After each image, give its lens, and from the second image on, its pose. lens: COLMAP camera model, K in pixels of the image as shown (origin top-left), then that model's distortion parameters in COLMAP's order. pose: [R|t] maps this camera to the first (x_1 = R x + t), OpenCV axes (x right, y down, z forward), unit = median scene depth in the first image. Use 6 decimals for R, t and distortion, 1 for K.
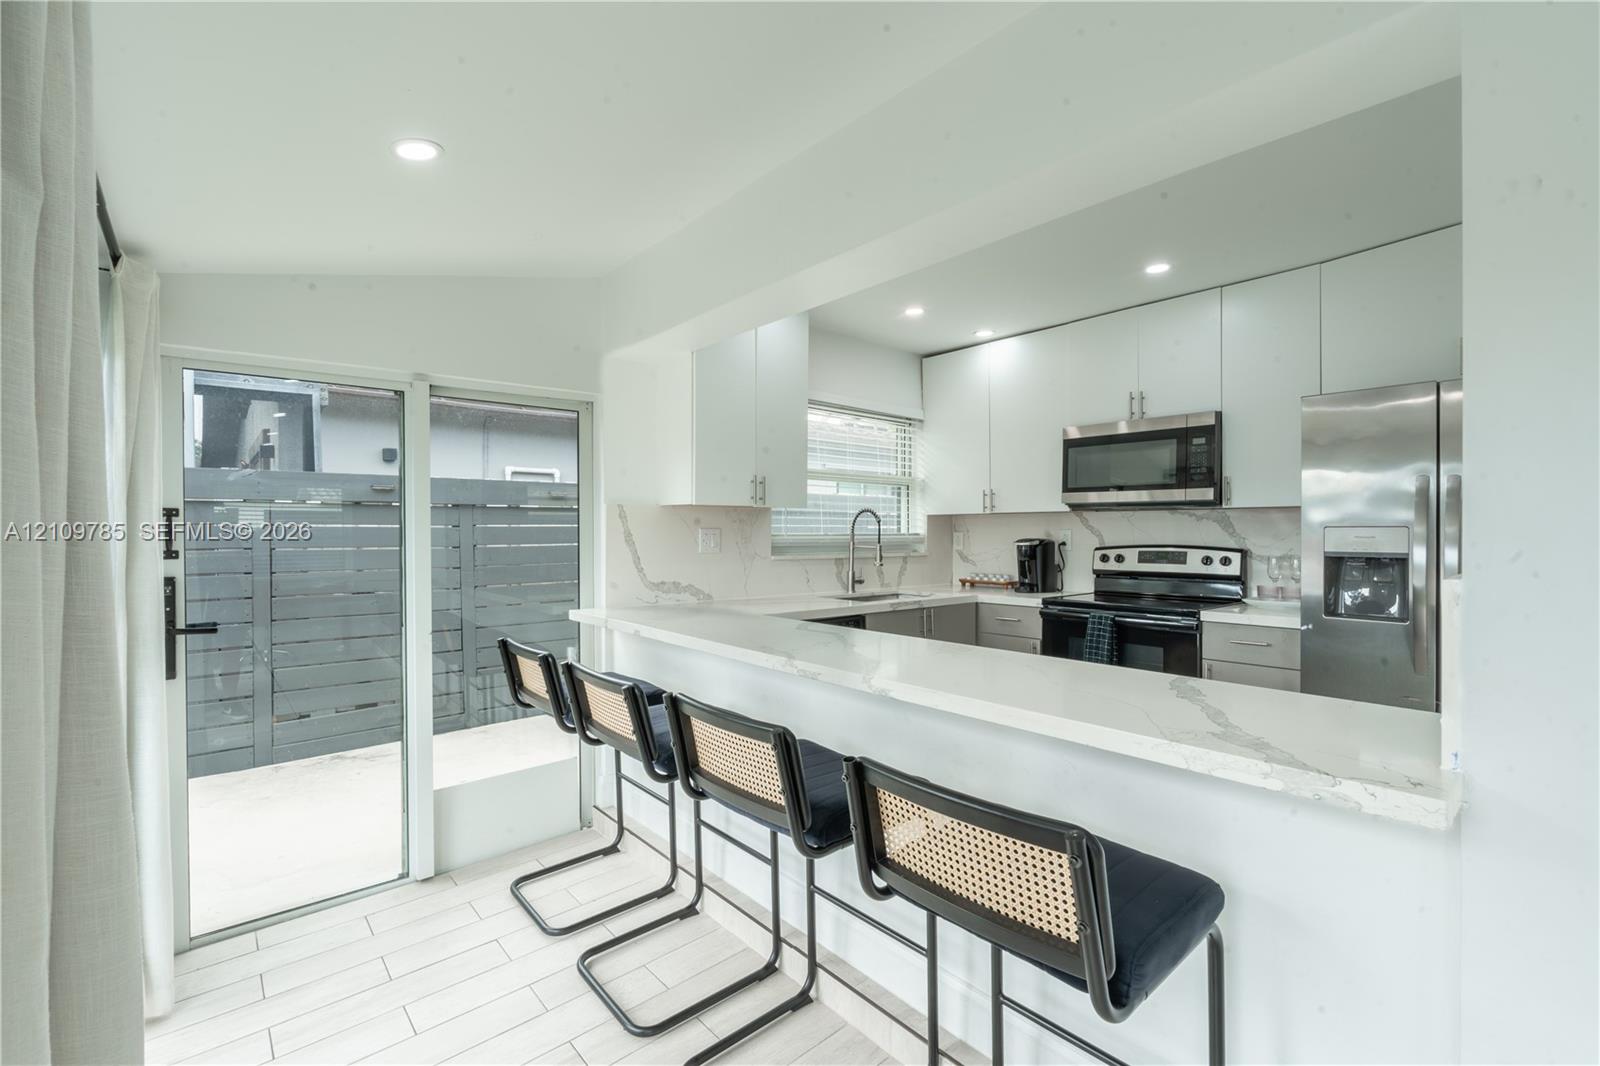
lens RADIAL K [[702.3, 0, 795.7], [0, 702.3, 529.5], [0, 0, 1]] dist [-0.003612, -0.001019]
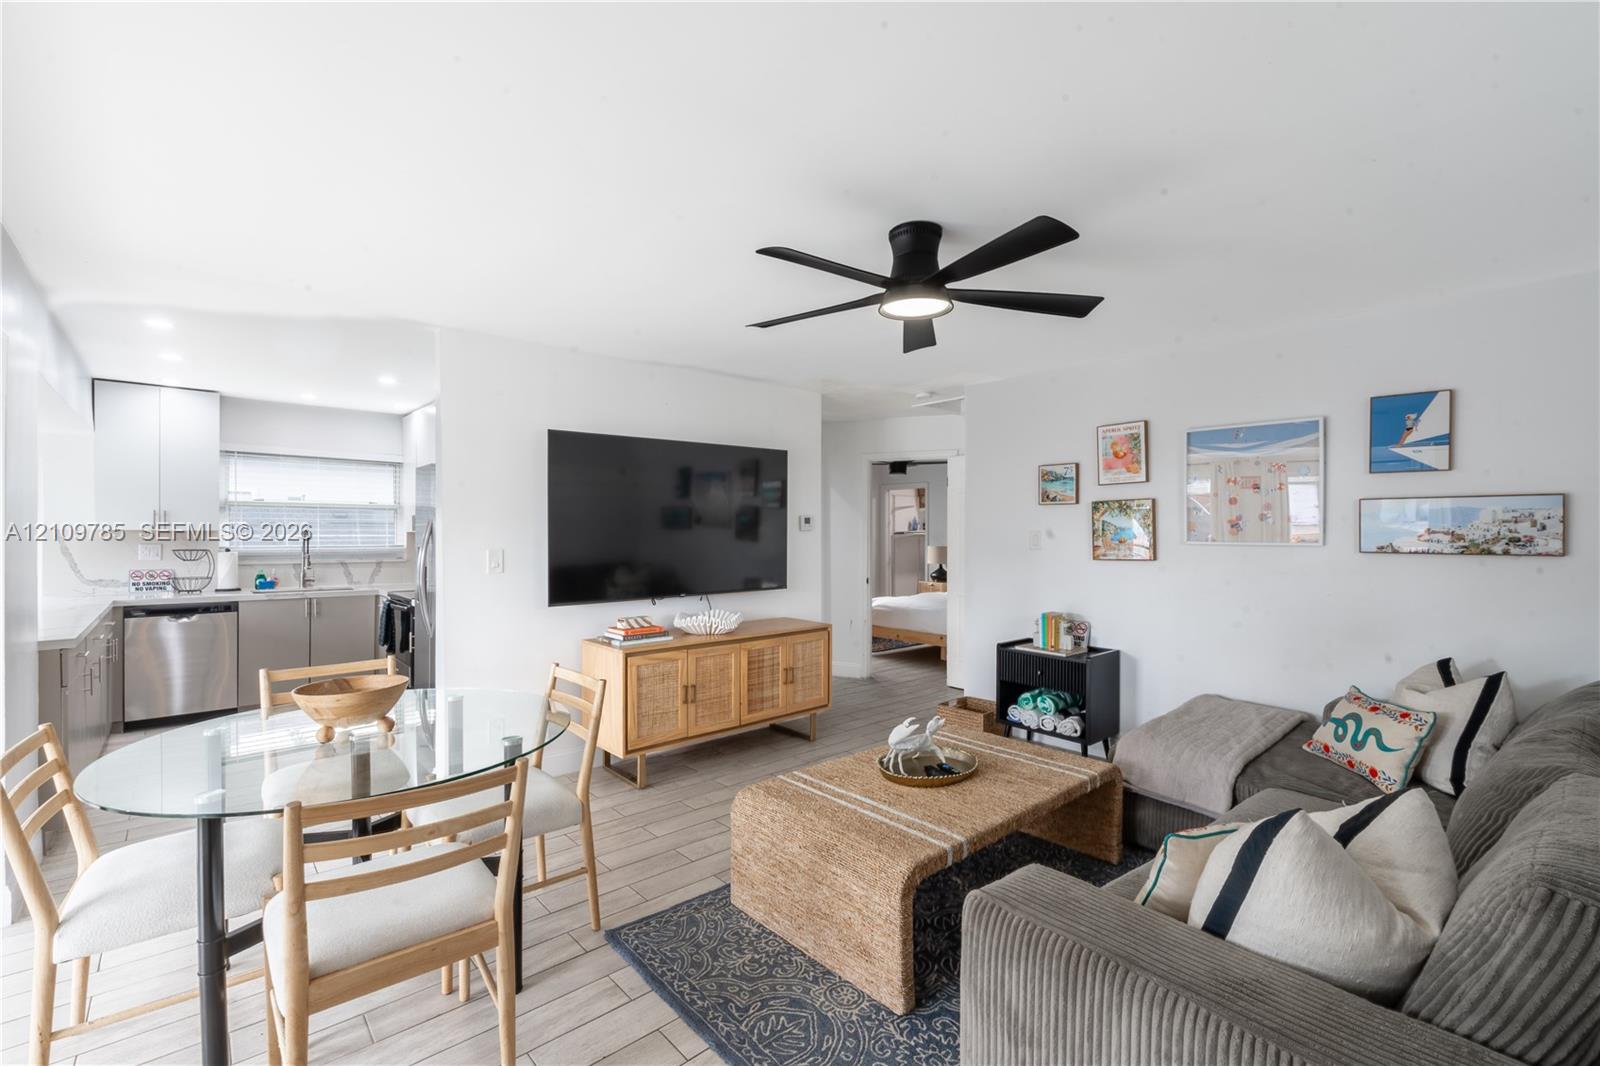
lens RADIAL K [[702.3, 0, 813.2], [0, 702.3, 532.2], [0, 0, 1]] dist [-0.003612, -0.001019]
pose [[0.999786, 0.001919, 0.020606, 1.192991], [-0.001934, 0.999998, 0.000690, -0.029293], [-0.020605, -0.000730, 0.999787, -0.493577]]
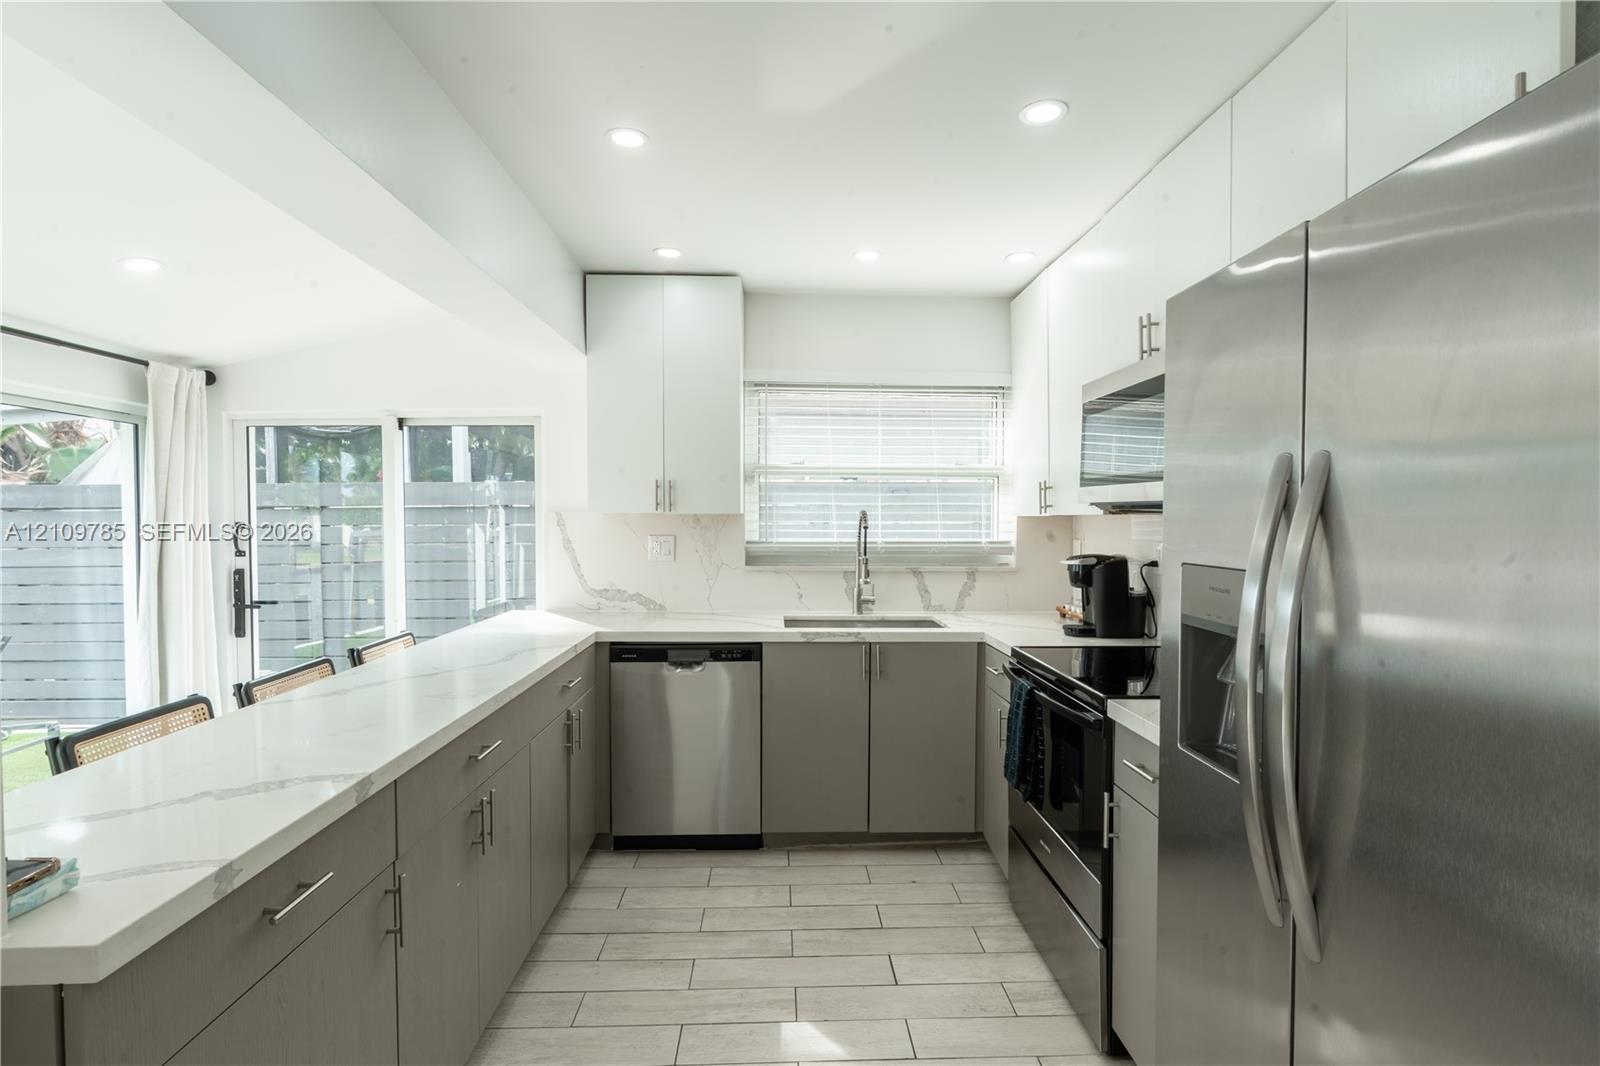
lens RADIAL K [[743.3, 0, 803.6], [0, 743.3, 531.6], [0, 0, 1]] dist [-0.004891, -0.000288]
pose [[0.780801, 0.012414, -0.624656, 0.621166], [0.000931, 0.999778, 0.021032, -0.026201], [0.624779, -0.017004, 0.780617, 0.316072]]
